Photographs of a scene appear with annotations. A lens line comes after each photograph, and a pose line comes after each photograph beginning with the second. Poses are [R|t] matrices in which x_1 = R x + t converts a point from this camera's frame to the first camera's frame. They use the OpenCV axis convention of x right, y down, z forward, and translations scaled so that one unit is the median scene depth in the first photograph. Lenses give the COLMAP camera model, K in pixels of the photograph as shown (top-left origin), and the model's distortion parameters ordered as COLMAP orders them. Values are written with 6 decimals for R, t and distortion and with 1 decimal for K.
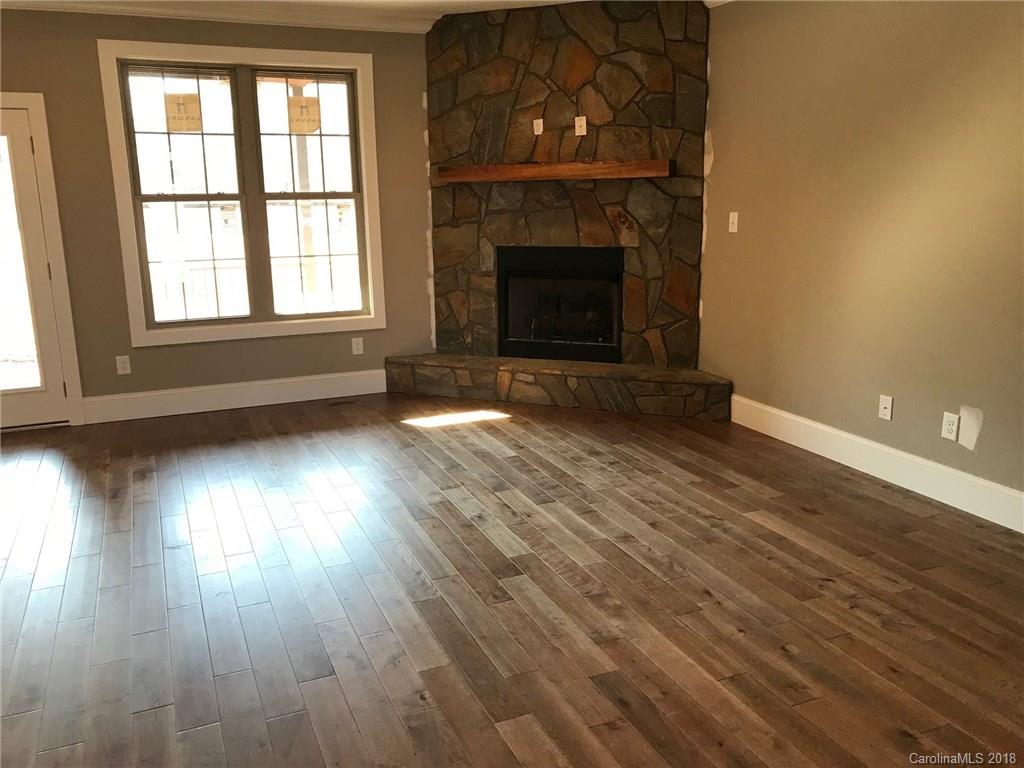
lens RADIAL K [[838.2, 0, 499.7], [0, 838.2, 383.2], [0, 0, 1]] dist [-0.003608, 0.006803]
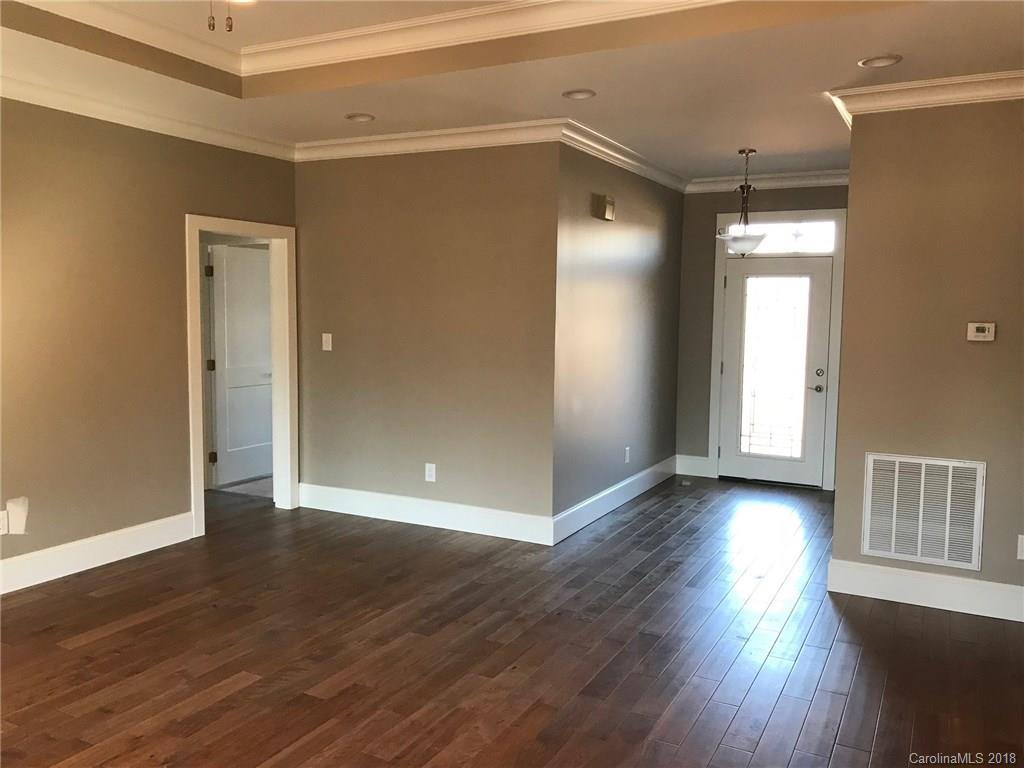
lens RADIAL K [[835.8, 0, 512.0], [0, 835.8, 384.0], [0, 0, 1]] dist [0.045193, -0.054045]
pose [[-0.629064, -0.073047, 0.773914, -0.946592], [0.167051, 0.959612, 0.226360, -0.338901], [-0.759192, 0.271678, -0.591454, 1.392810]]
